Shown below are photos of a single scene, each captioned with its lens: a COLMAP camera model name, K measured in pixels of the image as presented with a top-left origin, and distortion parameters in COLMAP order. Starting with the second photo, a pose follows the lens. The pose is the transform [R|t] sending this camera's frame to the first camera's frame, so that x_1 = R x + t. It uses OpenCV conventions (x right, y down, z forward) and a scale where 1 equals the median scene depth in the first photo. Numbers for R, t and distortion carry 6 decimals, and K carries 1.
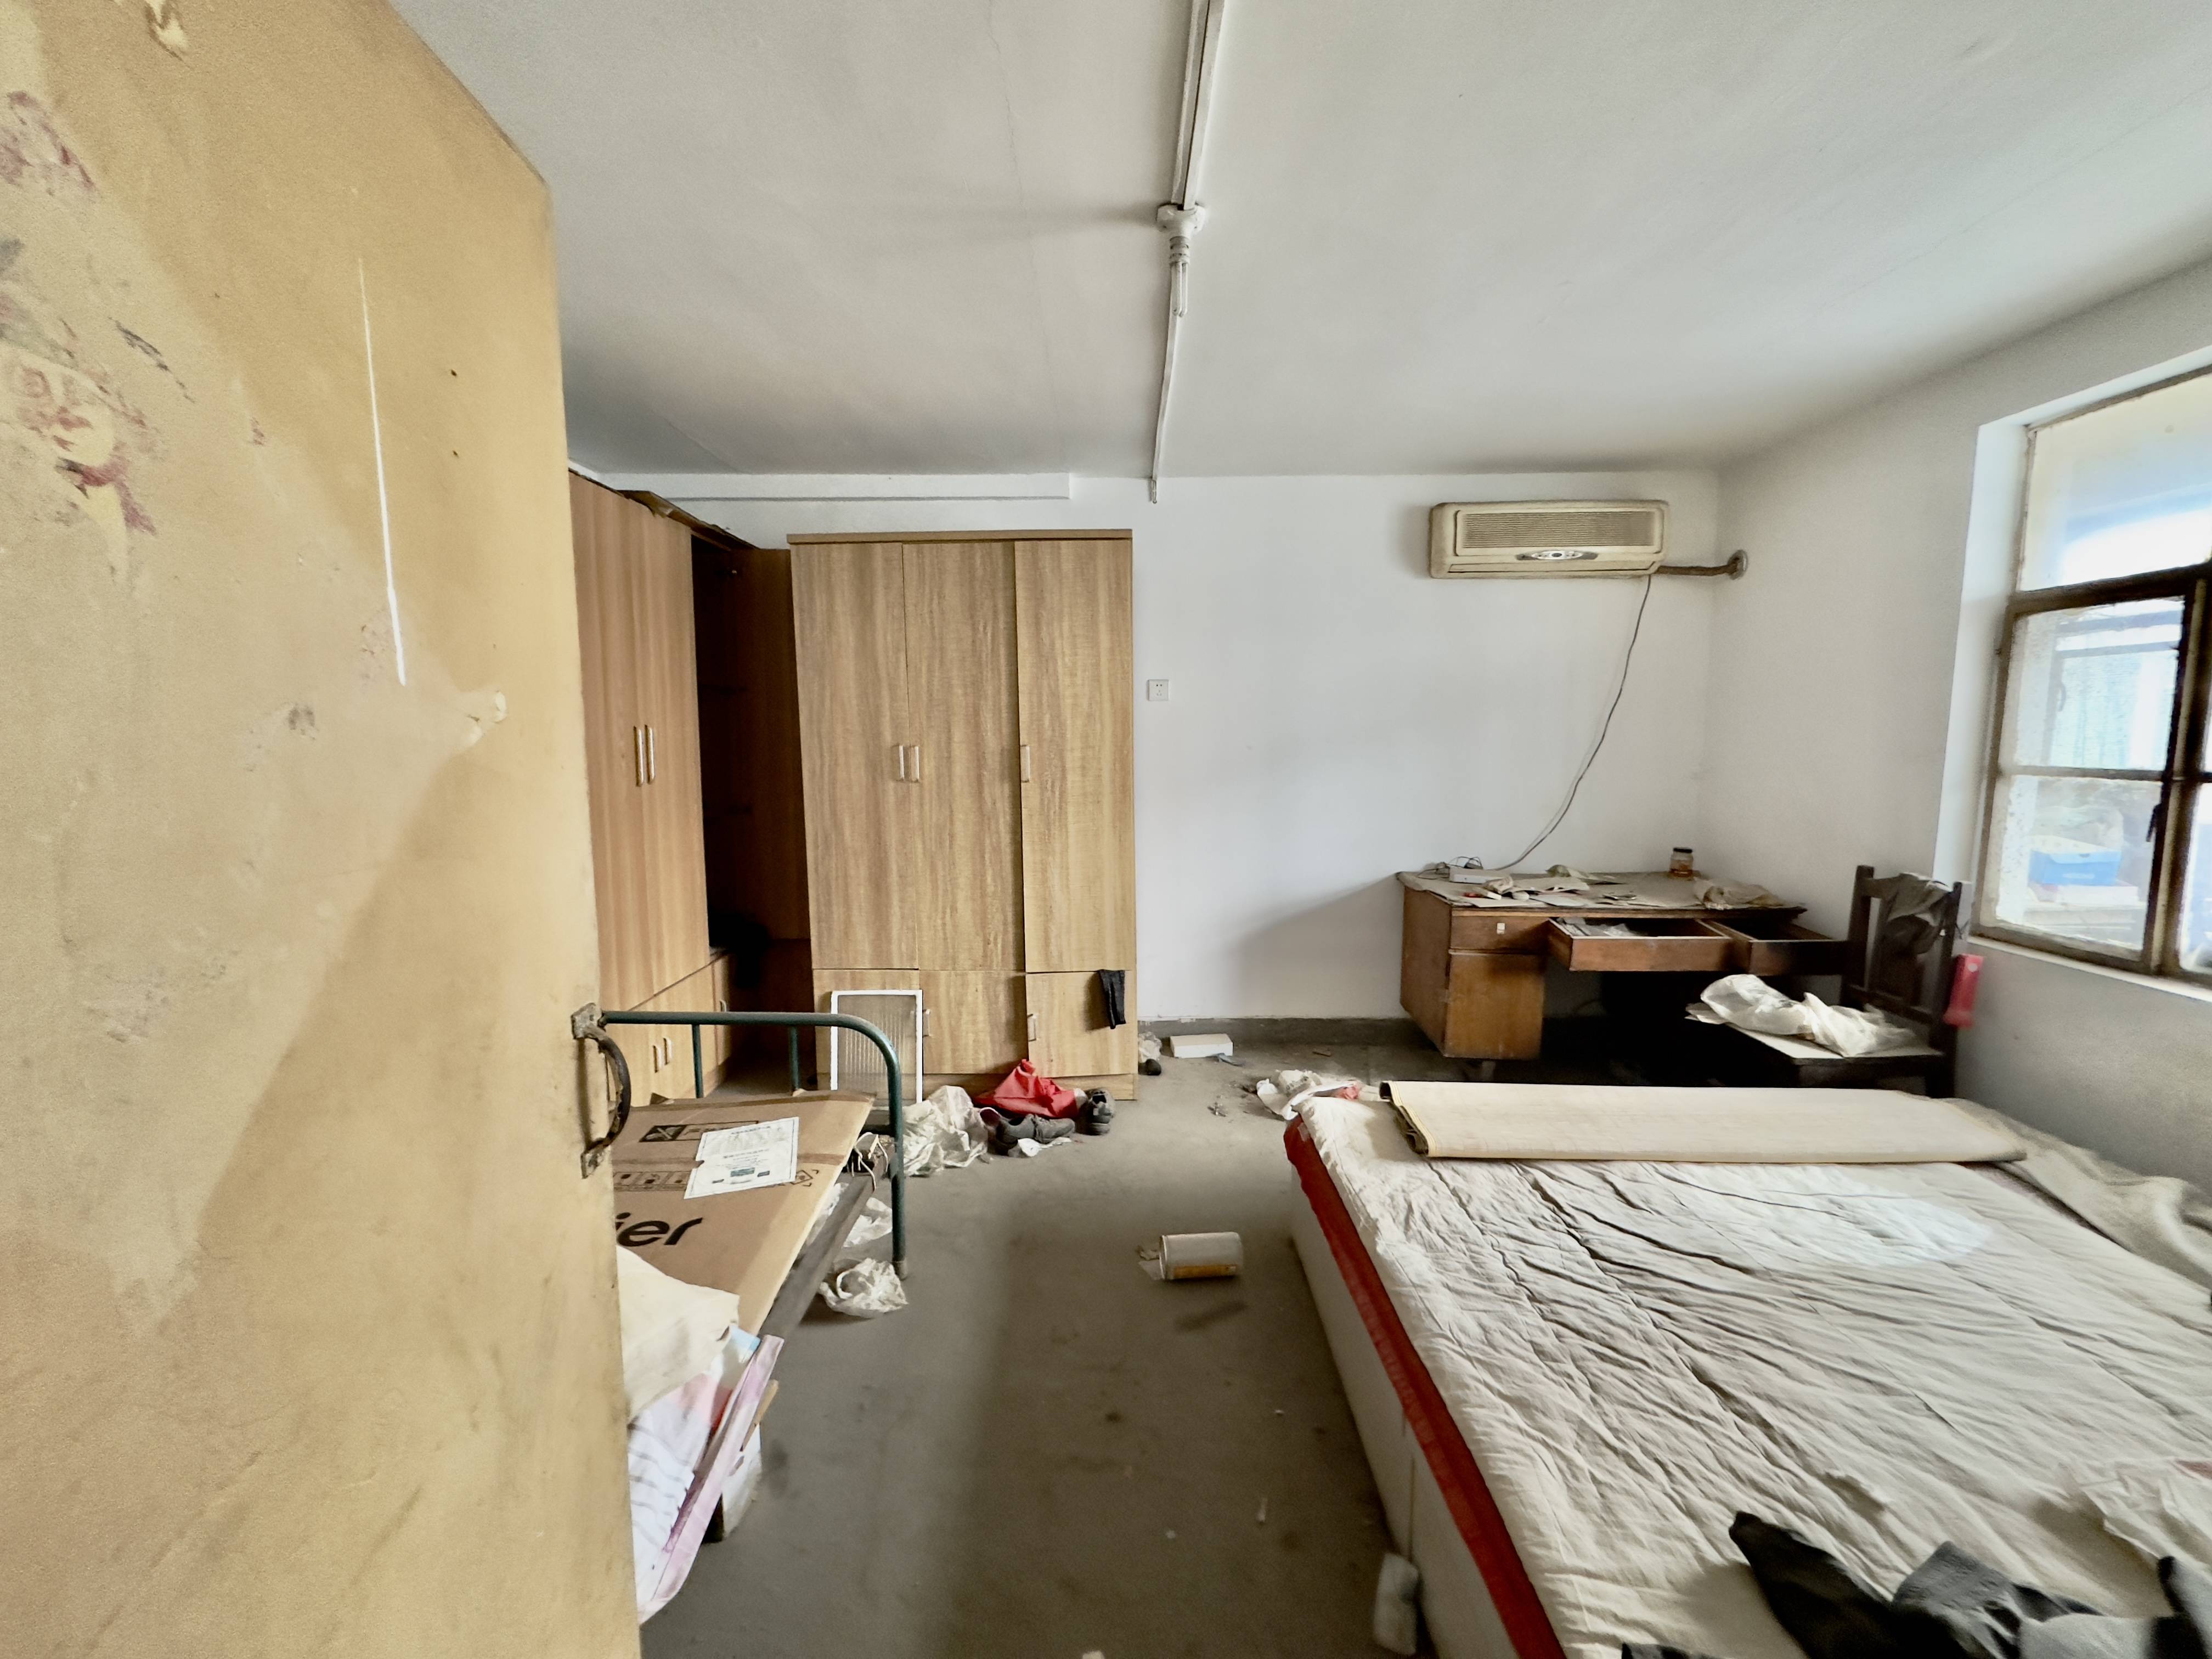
lens RADIAL K [[883.1, 0, 1102.9], [0, 883.1, 825.8], [0, 0, 1]] dist [-0.001552, 0.000183]
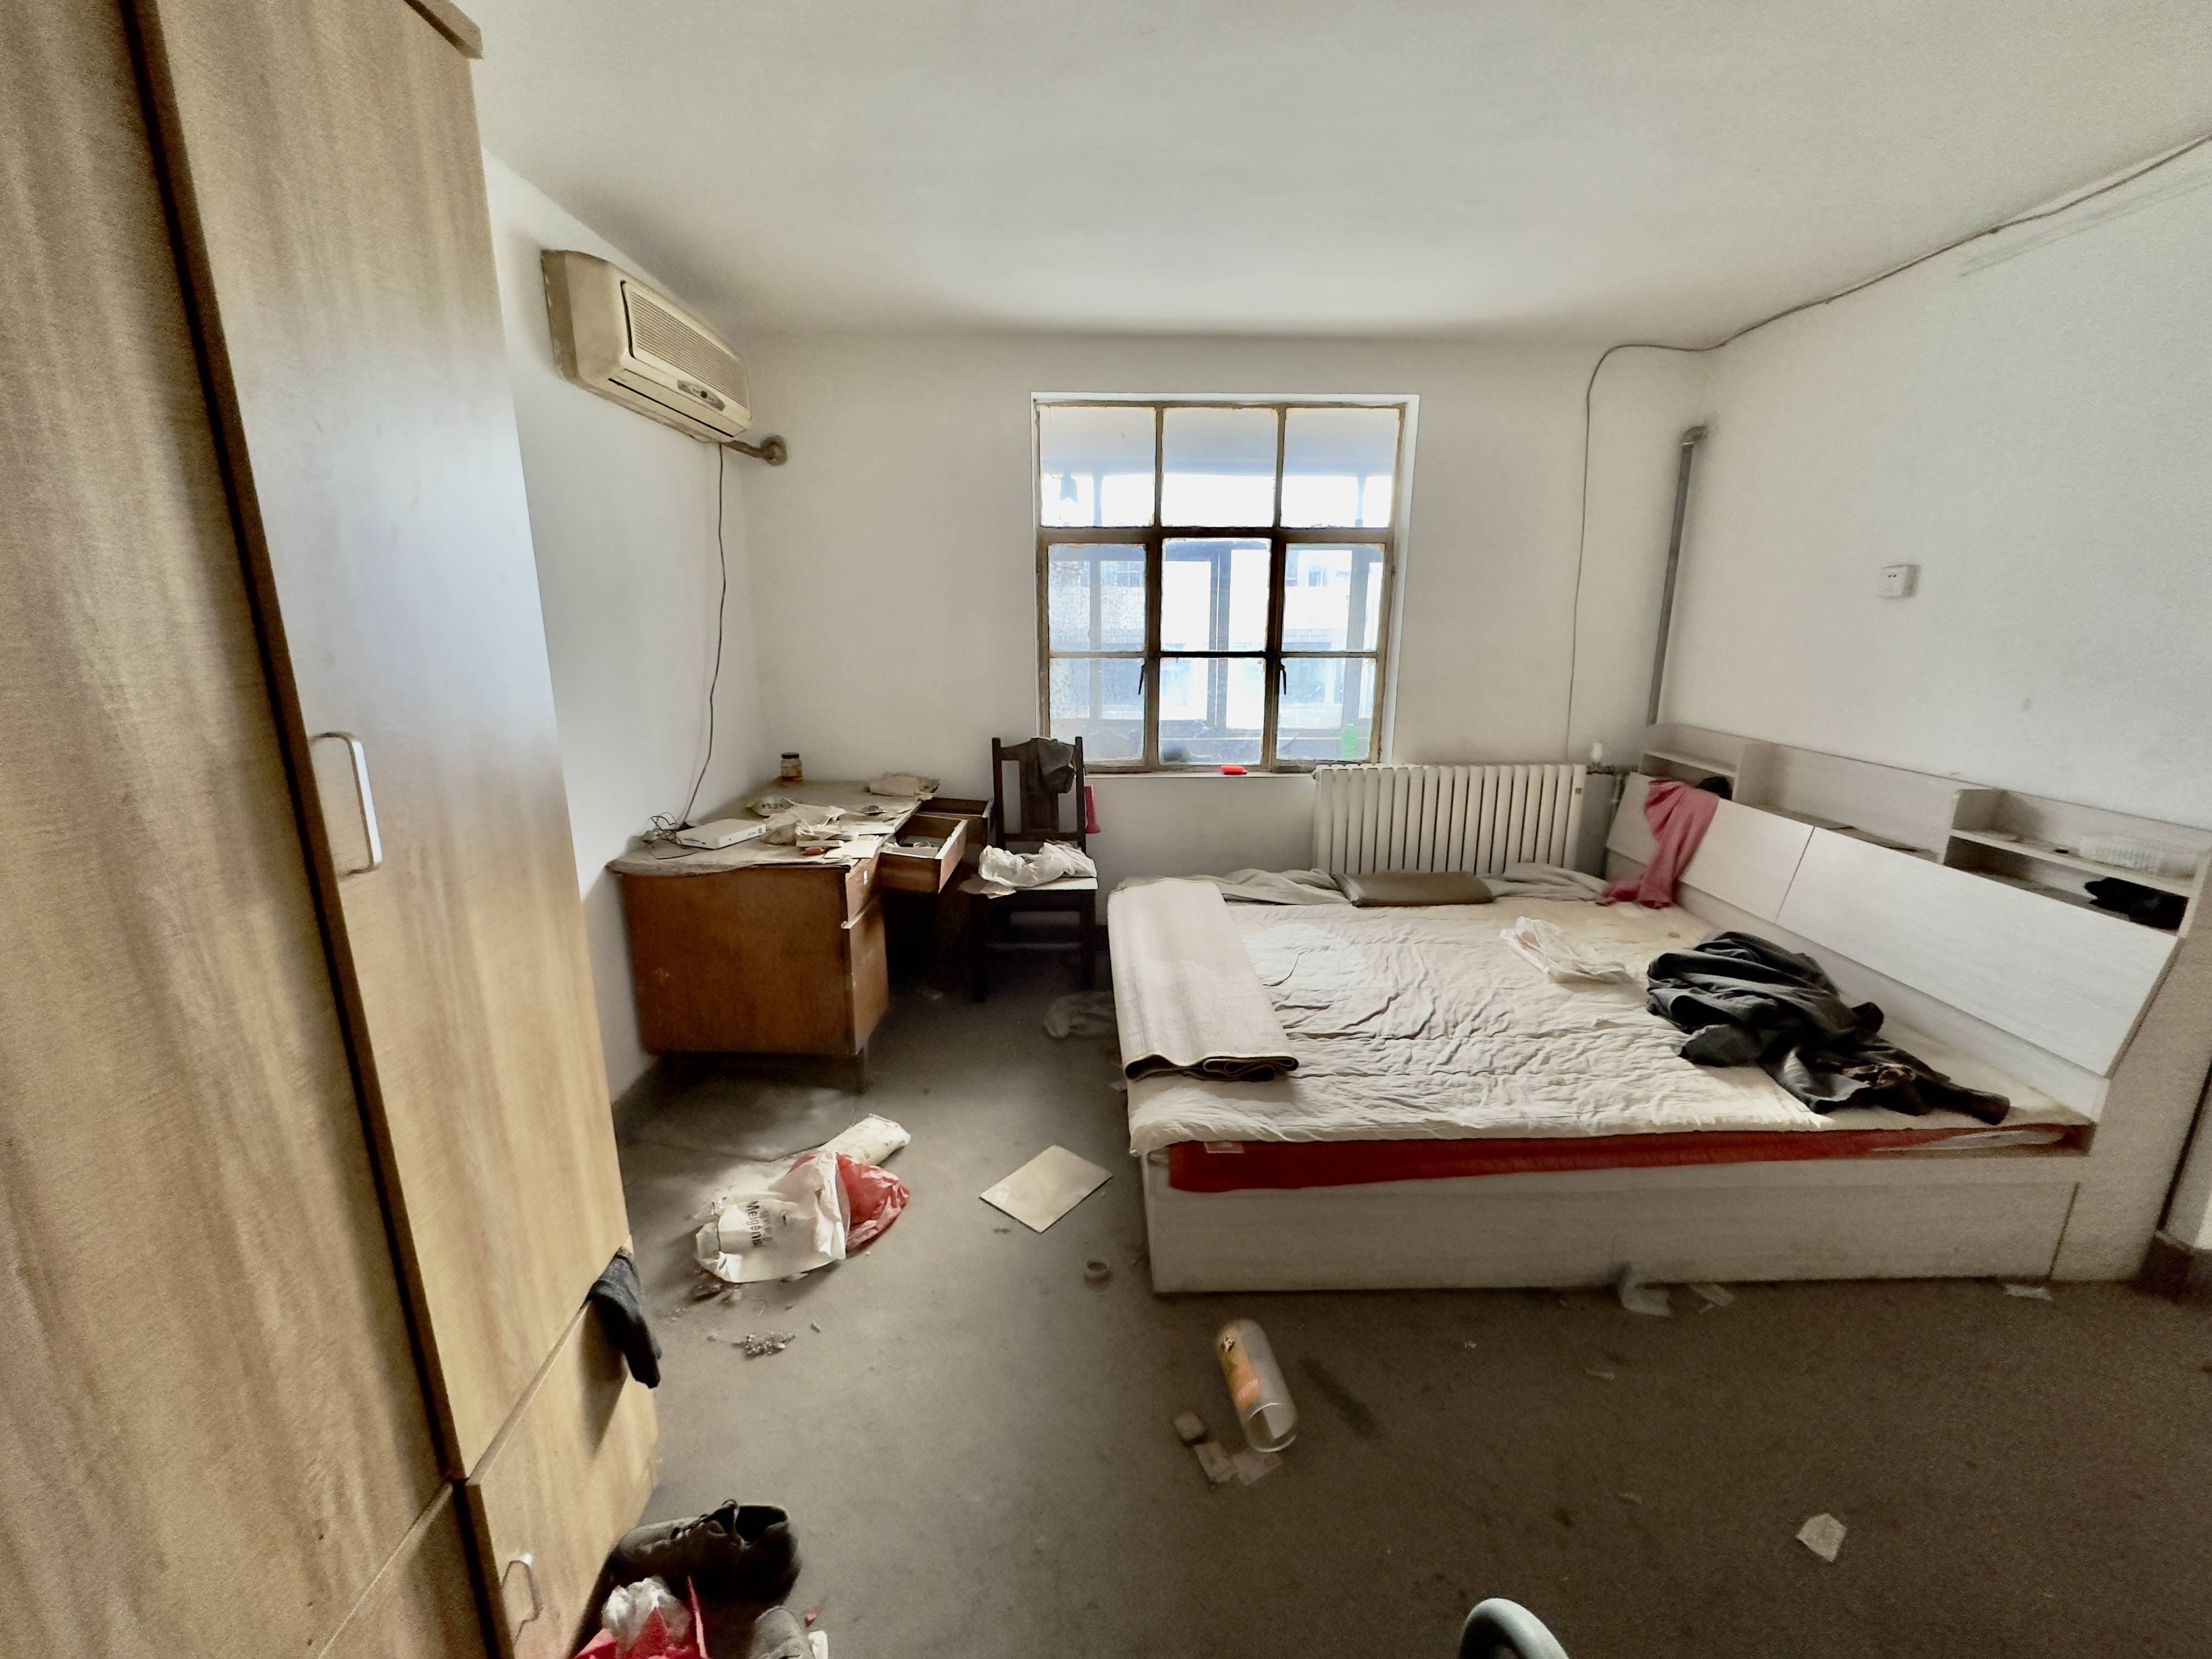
lens RADIAL K [[883.1, 0, 1105.2], [0, 883.1, 827.2], [0, 0, 1]] dist [-0.001552, 0.000183]
pose [[-0.042389, -0.234971, 0.971078, -0.442623], [0.109284, 0.965029, 0.238278, -0.128673], [-0.993106, 0.116223, -0.015228, 0.995326]]
